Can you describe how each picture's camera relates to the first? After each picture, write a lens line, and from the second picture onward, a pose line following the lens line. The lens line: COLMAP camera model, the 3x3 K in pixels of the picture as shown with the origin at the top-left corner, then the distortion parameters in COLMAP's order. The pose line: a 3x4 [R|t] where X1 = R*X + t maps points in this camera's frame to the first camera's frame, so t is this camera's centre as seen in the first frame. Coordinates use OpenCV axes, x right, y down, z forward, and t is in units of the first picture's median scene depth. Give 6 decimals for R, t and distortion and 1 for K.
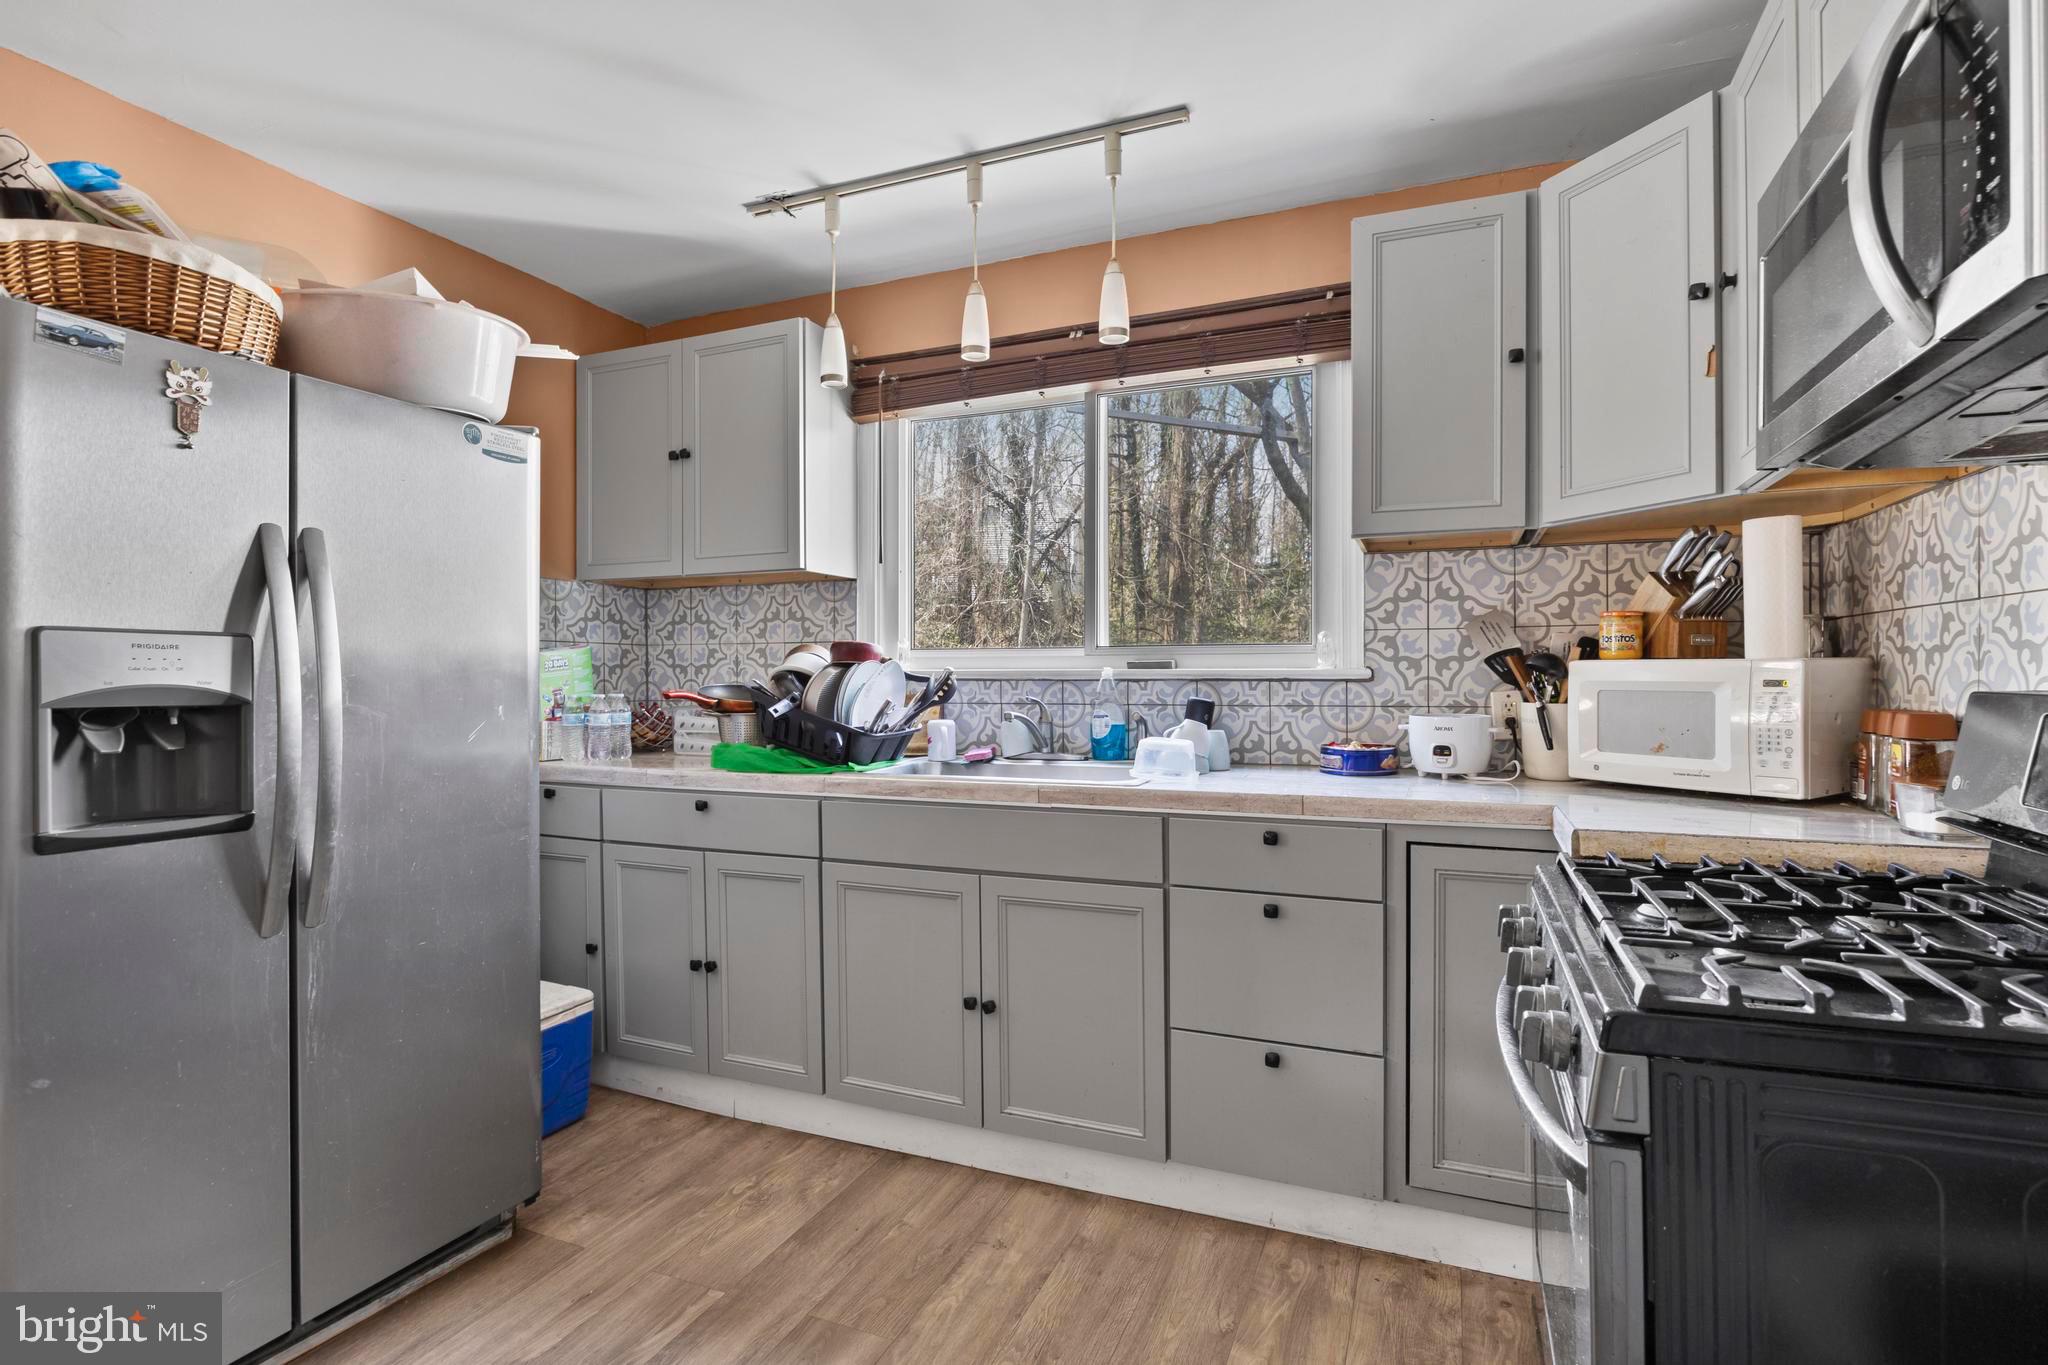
lens RADIAL K [[978.2, 0, 1032.1], [0, 978.2, 684.1], [0, 0, 1]] dist [-0.005037, -0.000020]
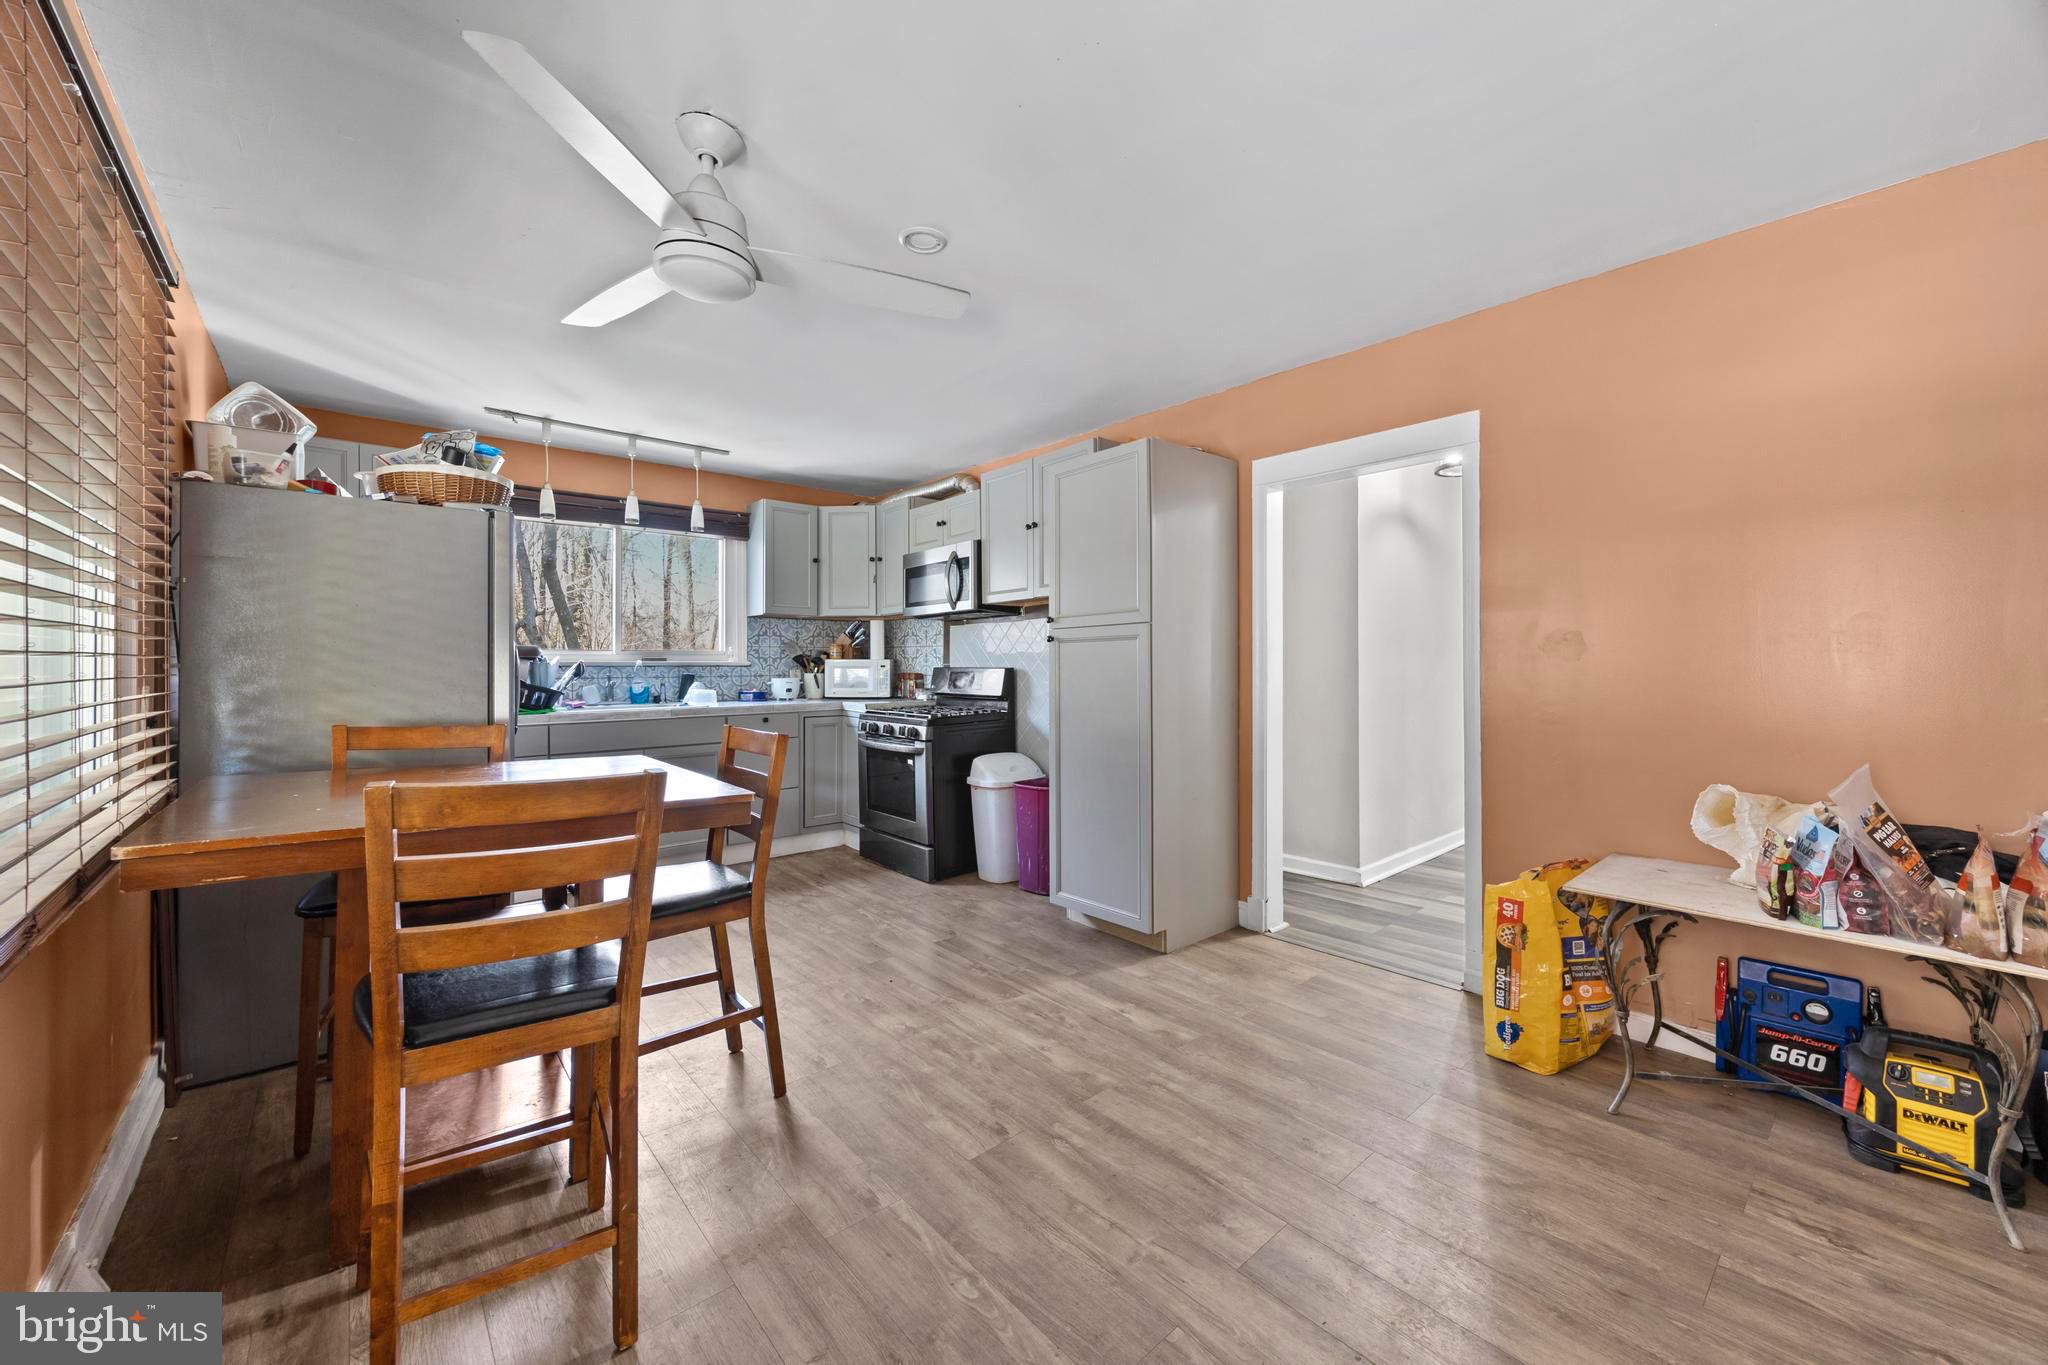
lens RADIAL K [[785.1, 0, 1036.9], [0, 785.1, 663.8], [0, 0, 1]] dist [-0.010179, 0.000363]
pose [[0.426402, 0.002557, 0.904530, -1.415824], [0.007986, 0.999946, -0.006592, 0.012131], [-0.904498, 0.010034, 0.426359, -0.670460]]
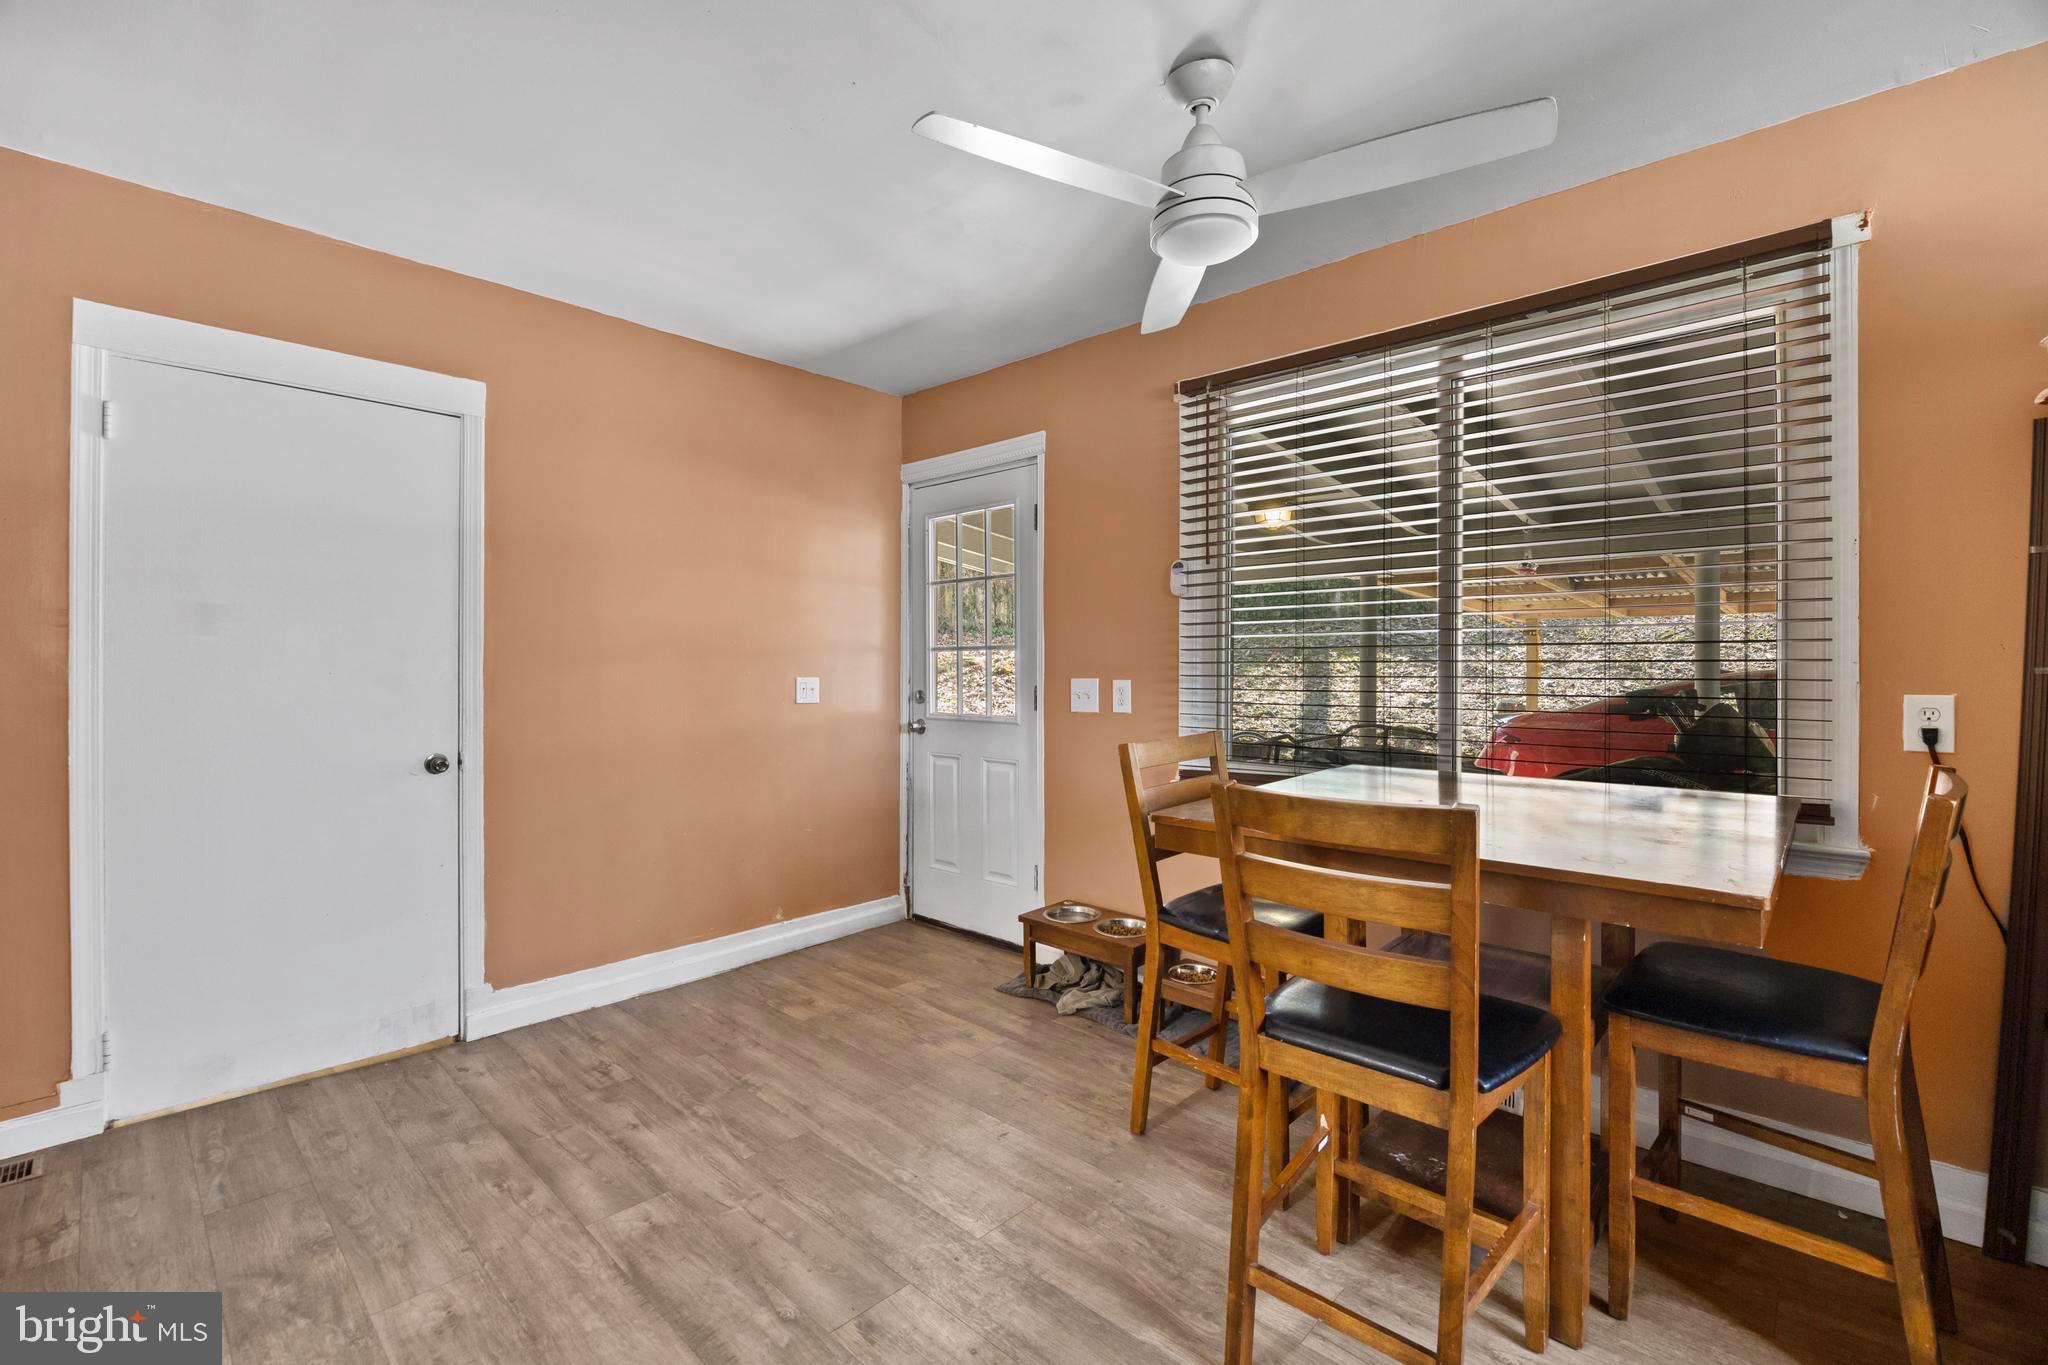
lens RADIAL K [[880.4, 0, 1019.0], [0, 880.4, 668.7], [0, 0, 1]] dist [-0.013675, 0.000573]
pose [[-0.349578, 0.002483, -0.936904, 0.057143], [-0.007845, 0.999954, 0.005577, 0.001727], [0.936874, 0.009300, -0.349542, 0.145111]]
